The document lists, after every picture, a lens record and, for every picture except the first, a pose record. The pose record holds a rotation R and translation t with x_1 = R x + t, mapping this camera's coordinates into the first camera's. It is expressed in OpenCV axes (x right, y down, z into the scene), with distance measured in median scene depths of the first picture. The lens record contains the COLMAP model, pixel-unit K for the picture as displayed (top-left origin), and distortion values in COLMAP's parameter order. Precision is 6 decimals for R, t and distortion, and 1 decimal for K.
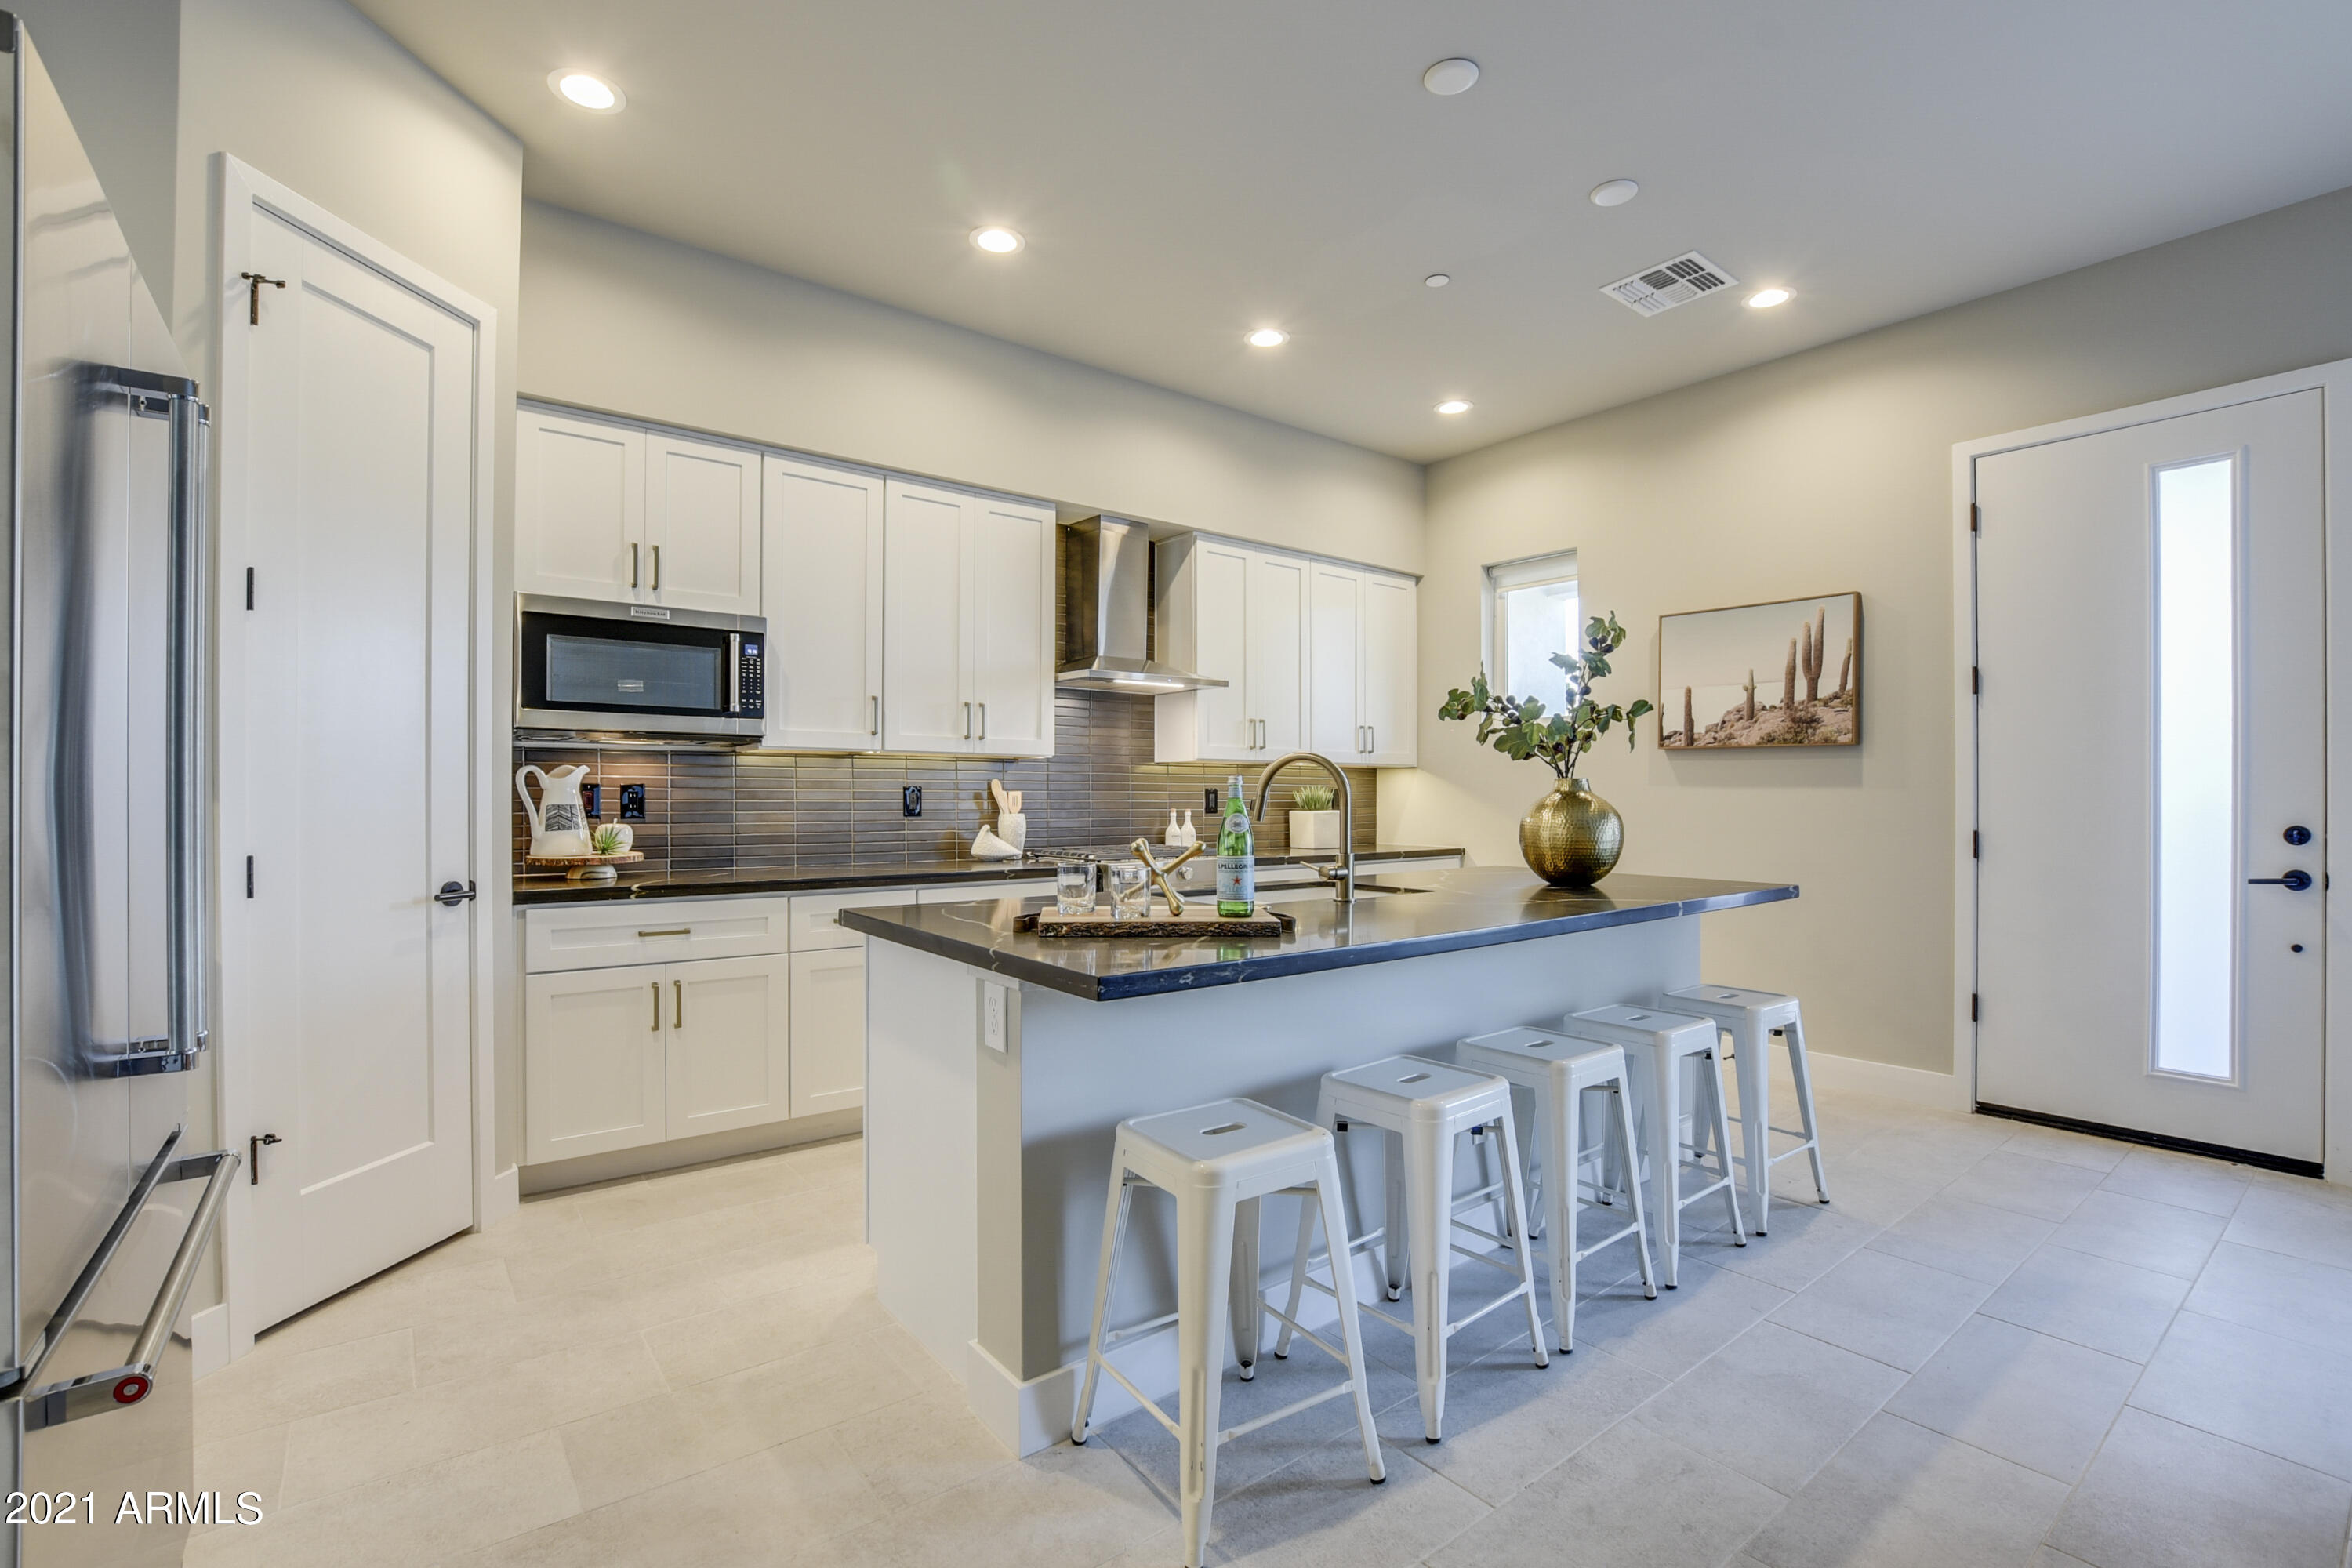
lens RADIAL K [[1034.6, 0, 1198.4], [0, 1034.6, 799.0], [0, 0, 1]] dist [-0.014993, -0.006440]
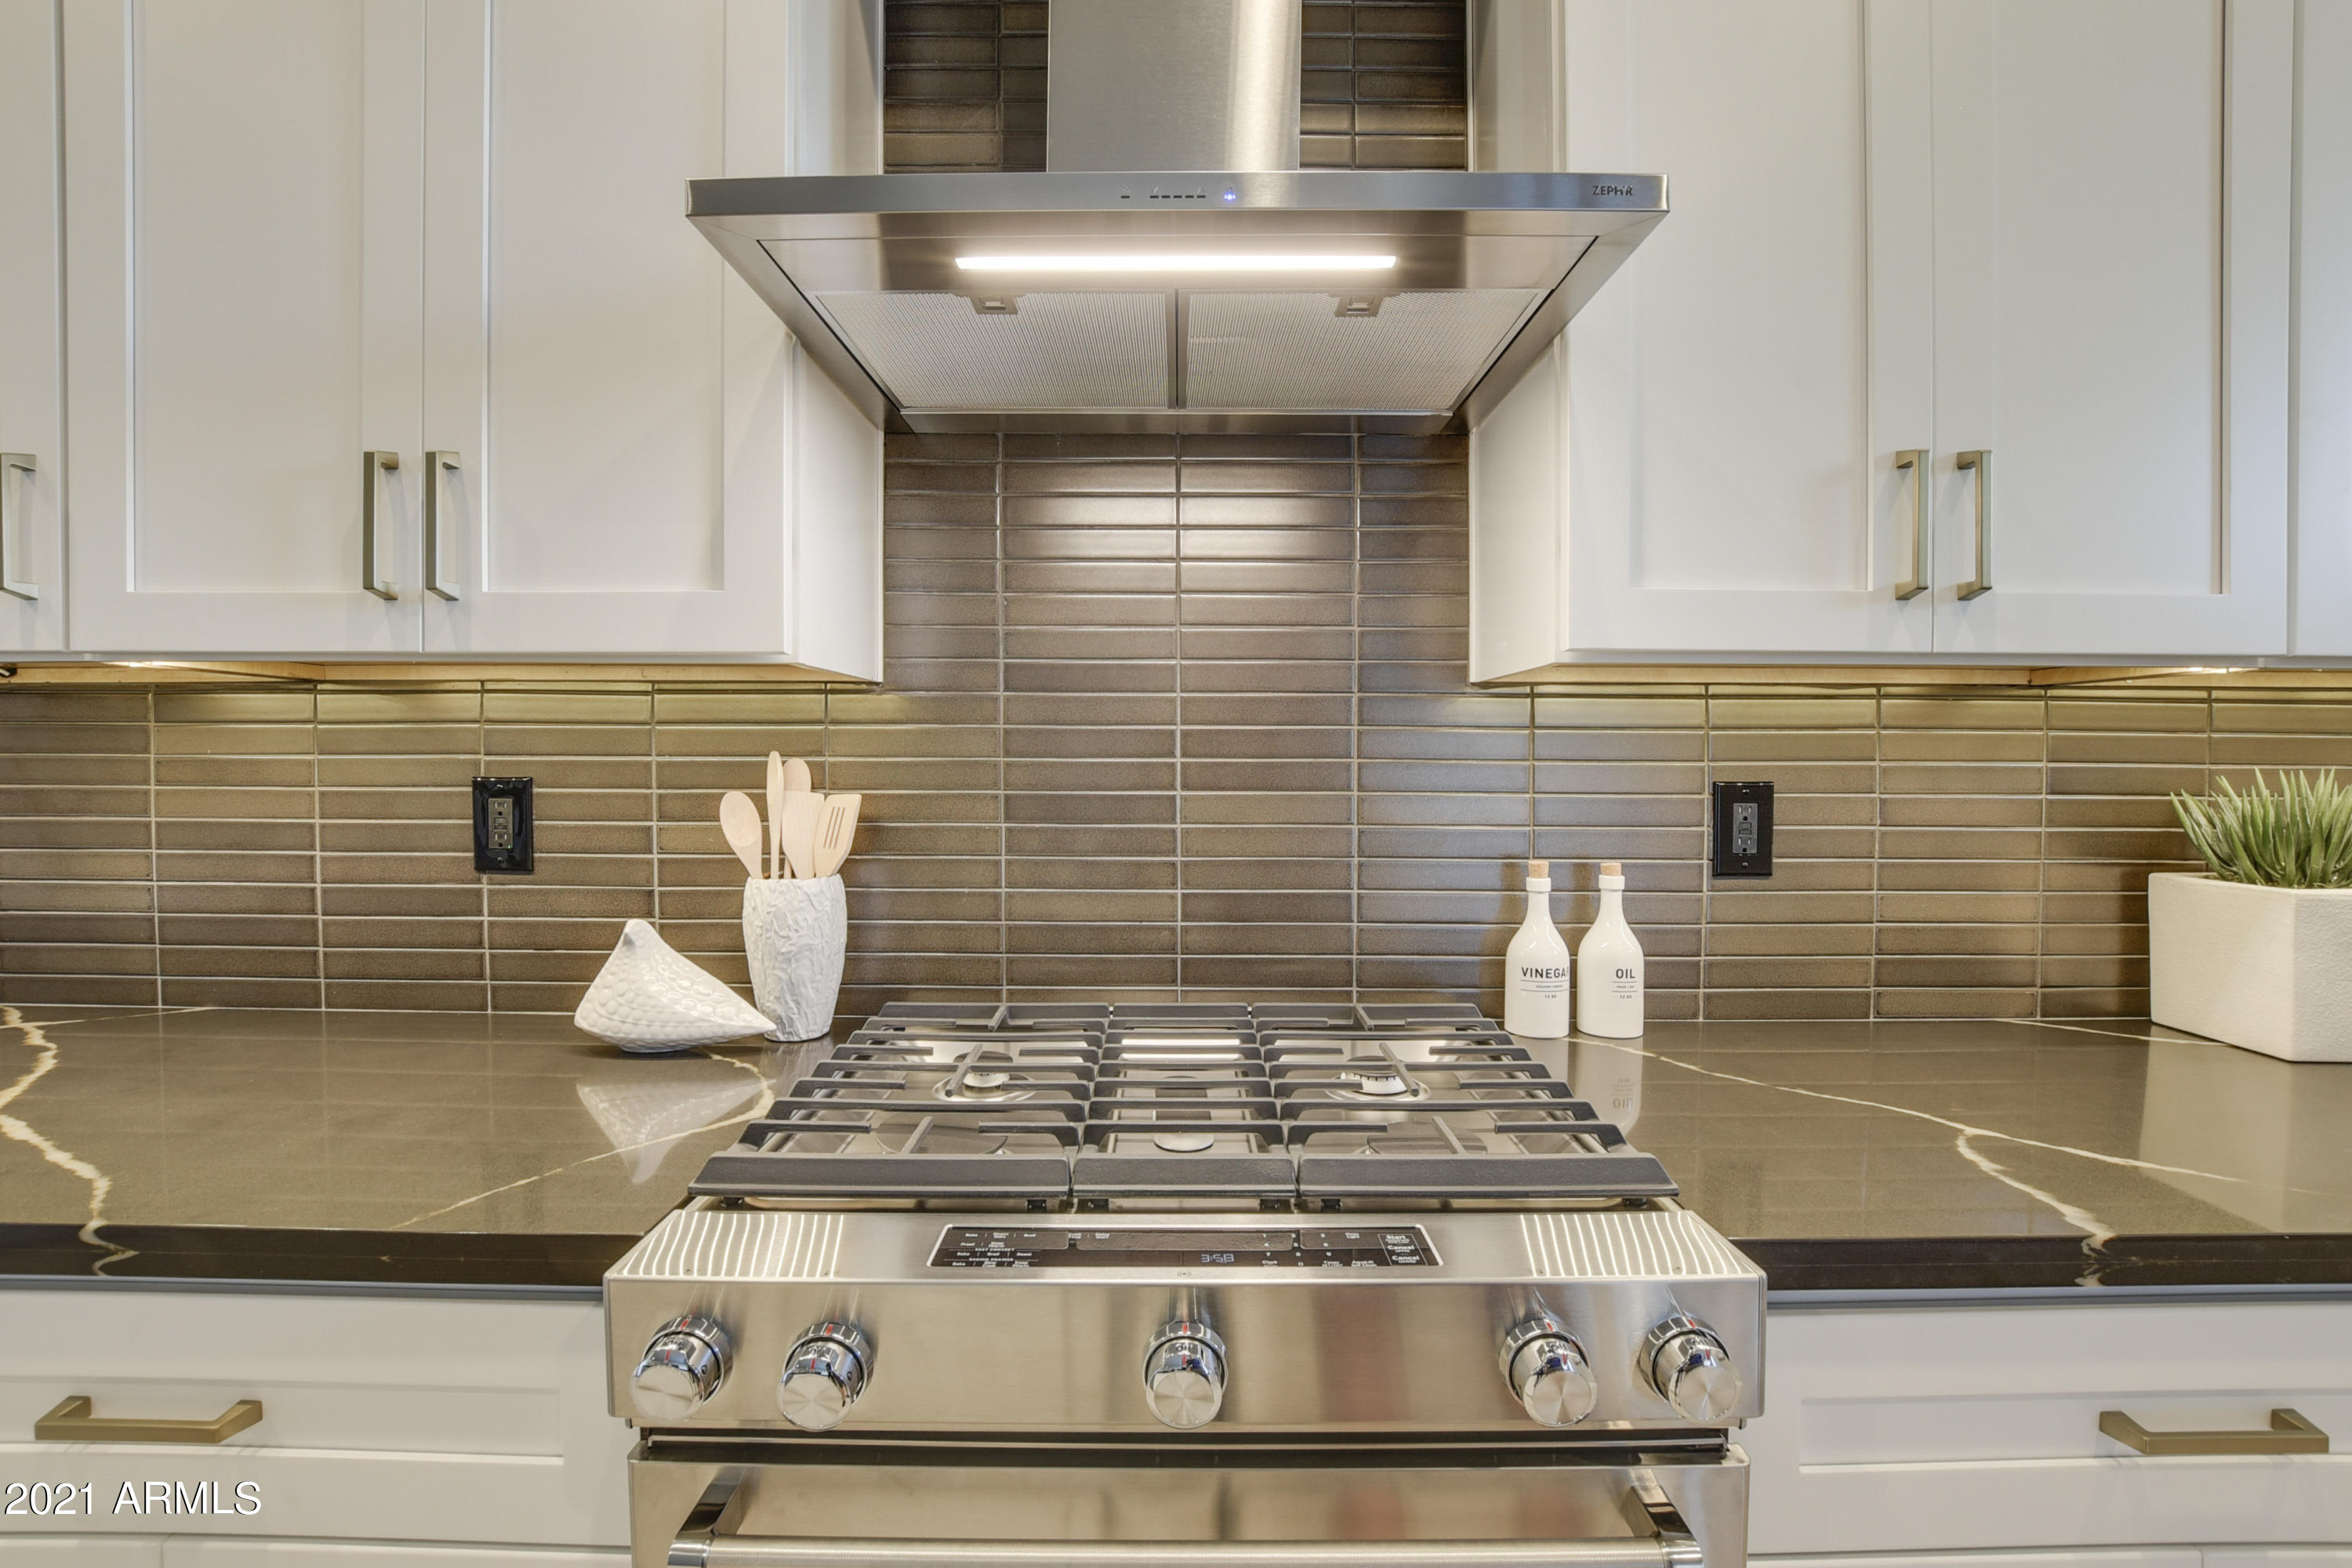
lens RADIAL K [[1043.0, 0, 1168.2], [0, 1043.0, 787.5], [0, 0, 1]] dist [-0.024497, 0.001241]
pose [[0.780679, 0.021317, -0.624569, 0.089750], [-0.004677, 0.999589, 0.028271, -0.021800], [0.624915, -0.019149, 0.780458, 1.050578]]
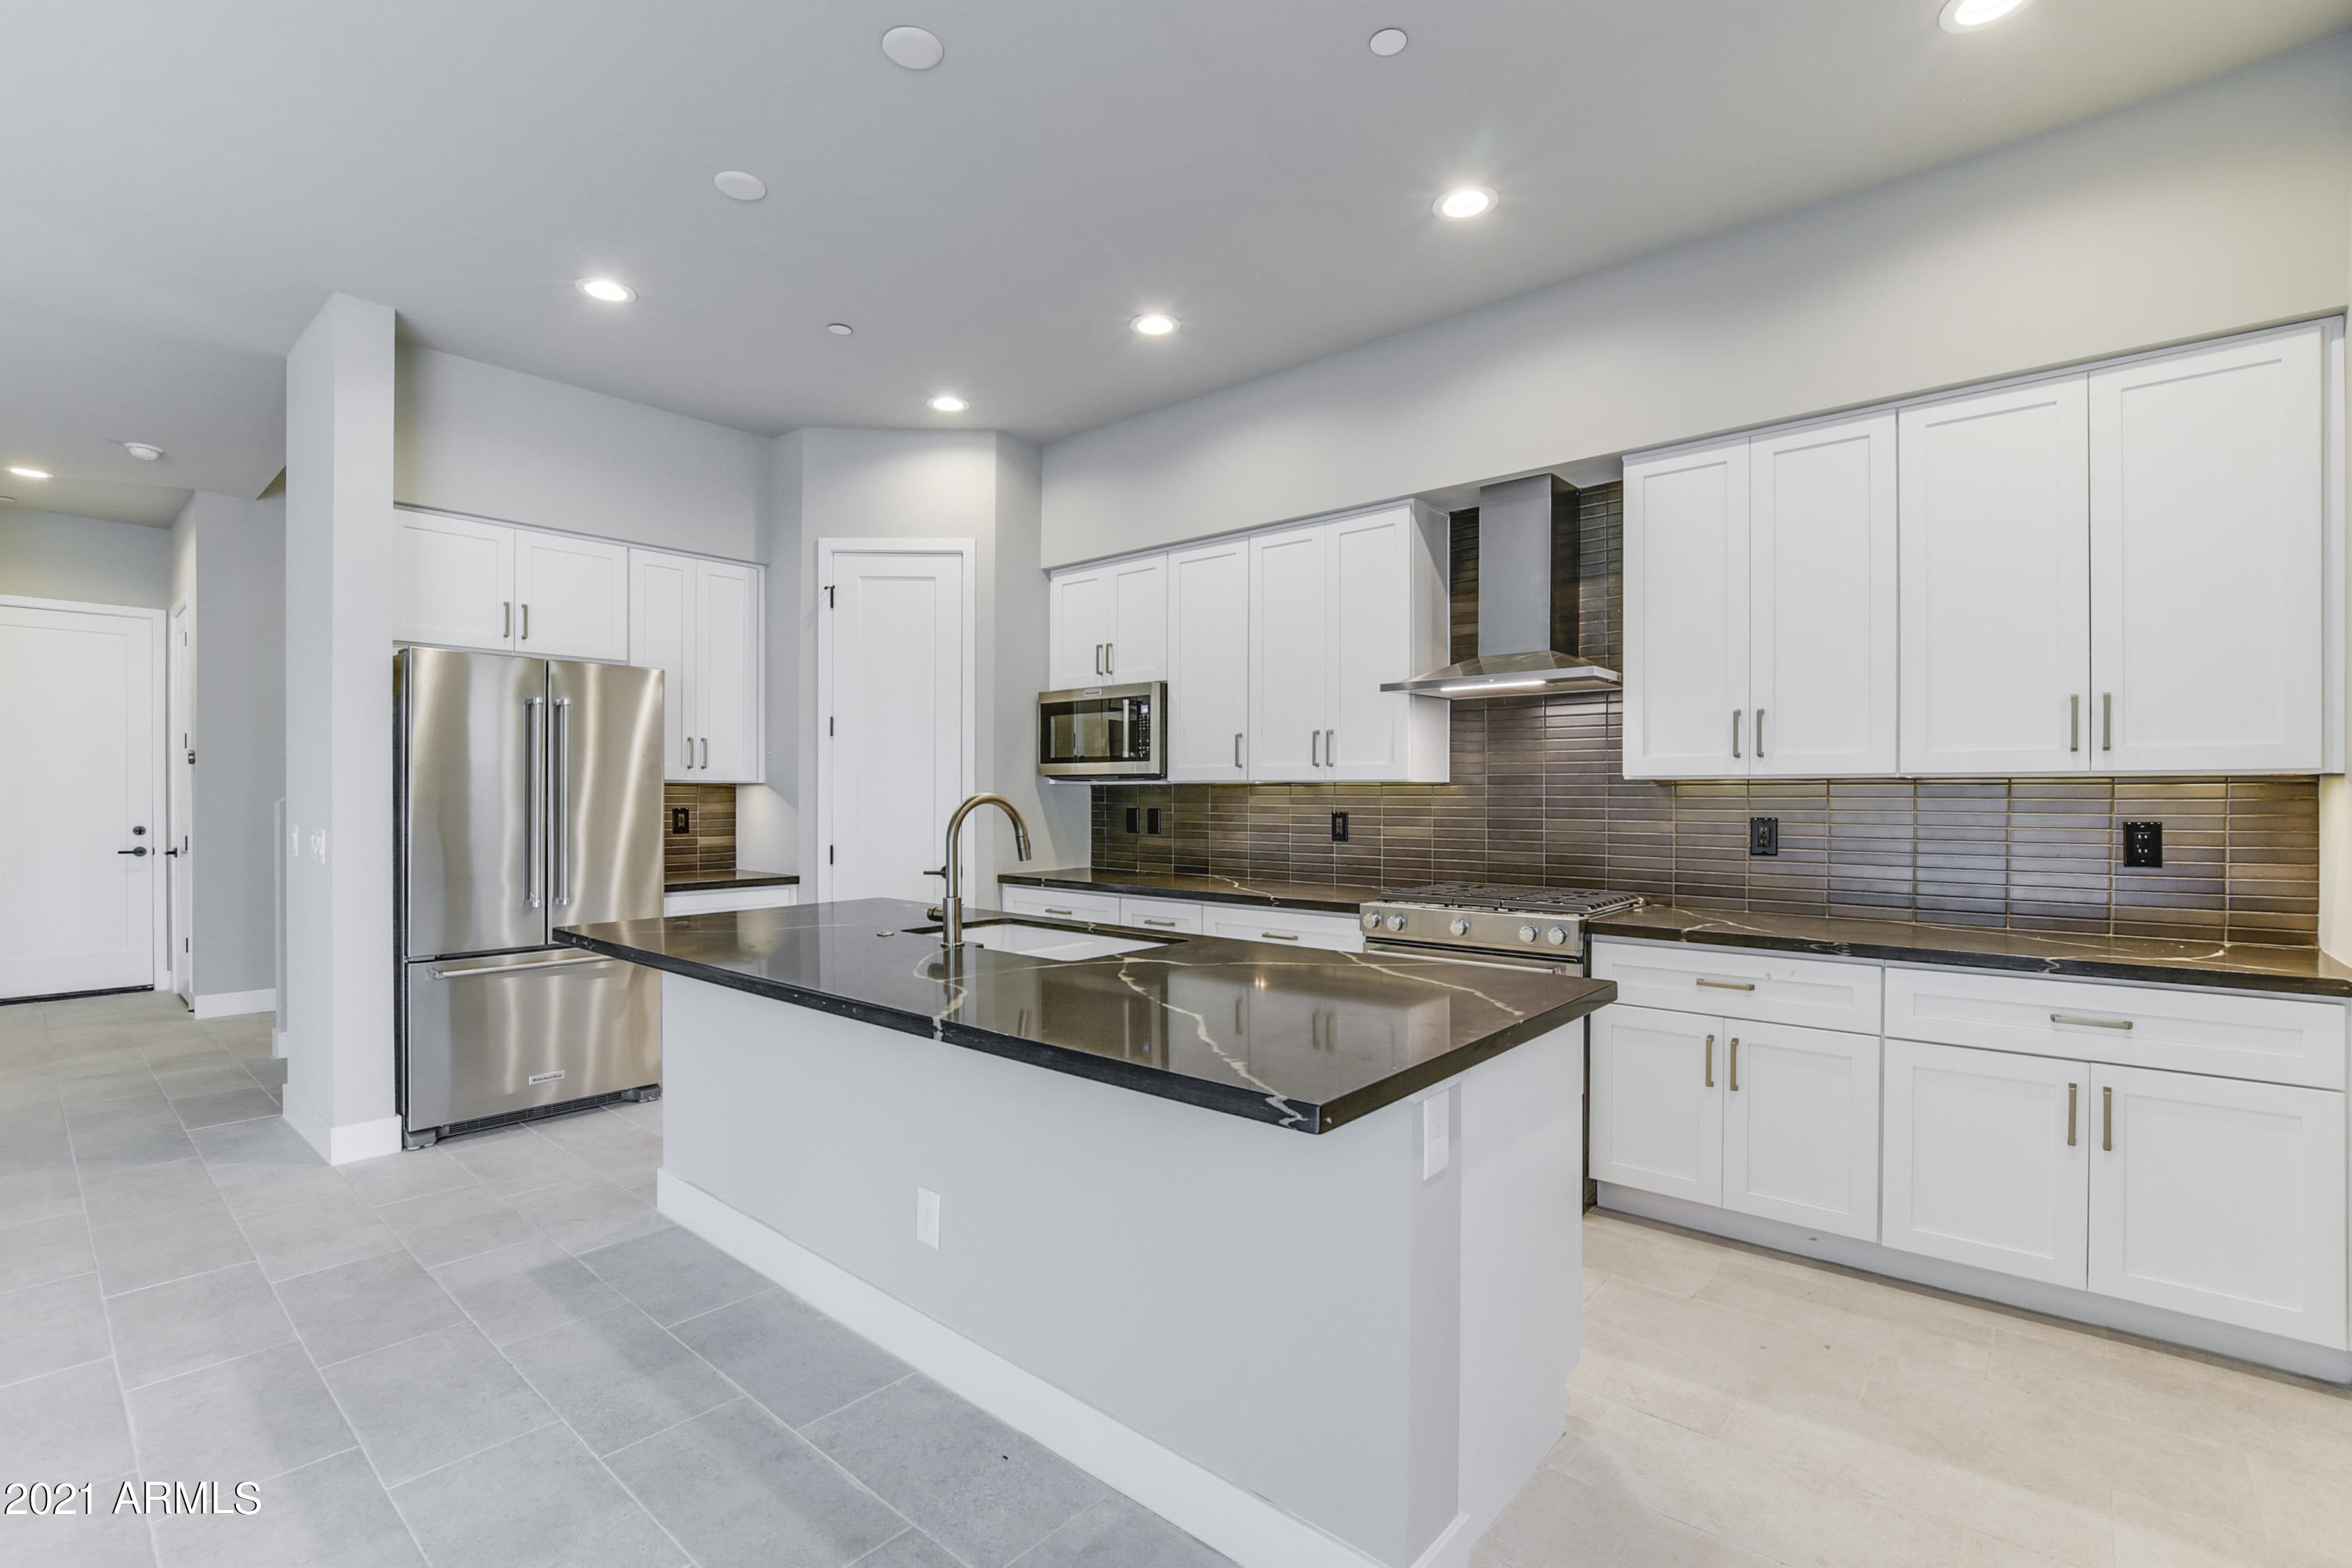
lens RADIAL K [[1043.0, 0, 1168.2], [0, 1043.0, 787.5], [0, 0, 1]] dist [-0.024497, 0.001241]
pose [[0.186266, -0.003563, -0.982493, 0.850556], [0.000188, 0.999994, -0.003591, -0.038500], [0.982499, 0.000485, 0.186265, 0.759398]]
